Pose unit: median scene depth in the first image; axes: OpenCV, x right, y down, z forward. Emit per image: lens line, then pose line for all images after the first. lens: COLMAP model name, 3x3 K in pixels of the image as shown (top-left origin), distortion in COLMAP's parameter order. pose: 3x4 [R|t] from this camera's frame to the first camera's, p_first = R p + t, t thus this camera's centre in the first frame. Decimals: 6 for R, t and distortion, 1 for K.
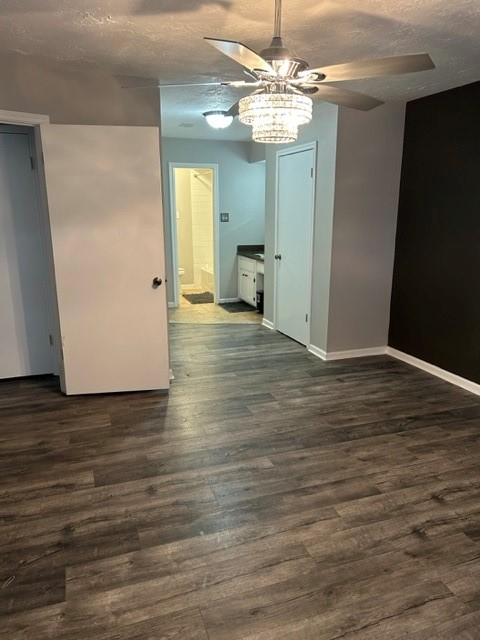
lens RADIAL K [[481.3, 0, 240.5], [0, 481.3, 317.4], [0, 0, 1]] dist [0.055206, -0.048346]
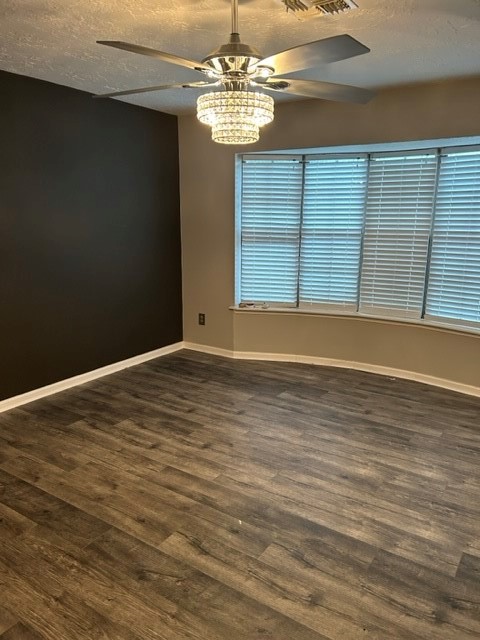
lens RADIAL K [[481.3, 0, 239.0], [0, 481.3, 320.1], [0, 0, 1]] dist [0.055206, -0.048346]
pose [[-0.601641, -0.178668, 0.778528, -0.699360], [0.169165, 0.924054, 0.342794, -0.346619], [-0.780648, 0.337939, -0.525725, 1.525949]]
